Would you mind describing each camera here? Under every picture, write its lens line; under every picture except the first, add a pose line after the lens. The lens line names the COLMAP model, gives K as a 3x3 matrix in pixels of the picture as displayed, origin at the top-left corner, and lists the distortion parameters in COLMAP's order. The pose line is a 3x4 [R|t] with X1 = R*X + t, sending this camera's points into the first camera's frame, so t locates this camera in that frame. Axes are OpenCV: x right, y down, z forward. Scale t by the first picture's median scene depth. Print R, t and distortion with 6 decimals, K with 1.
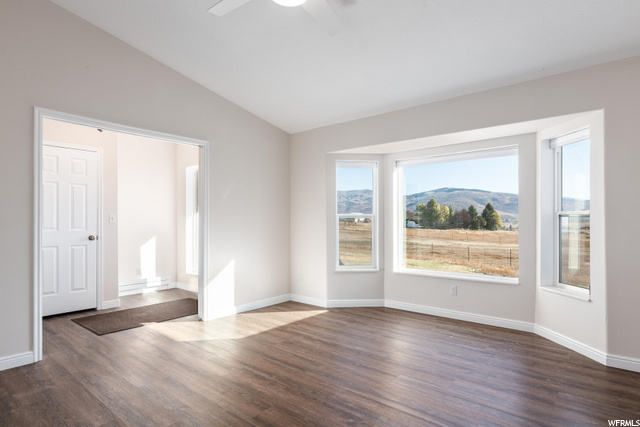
lens RADIAL K [[365.7, 0, 322.8], [0, 365.7, 217.0], [0, 0, 1]] dist [-0.001674, -0.000286]
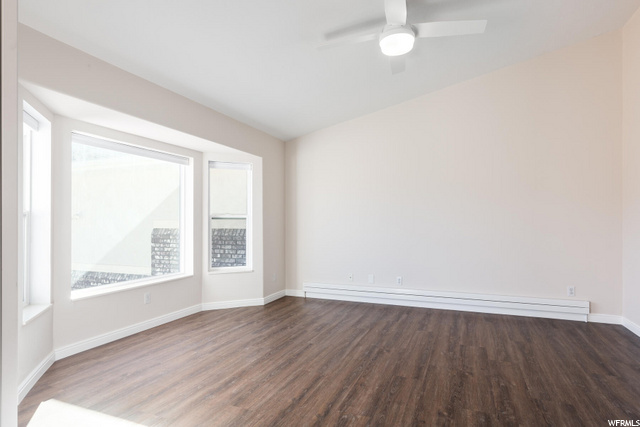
lens RADIAL K [[365.7, 0, 322.8], [0, 365.7, 217.0], [0, 0, 1]] dist [-0.001674, -0.000286]
pose [[-0.332601, 0.012595, 0.942983, -0.765347], [-0.004773, 0.999876, -0.015039, 0.010227], [-0.943055, -0.009503, -0.332500, 1.045247]]
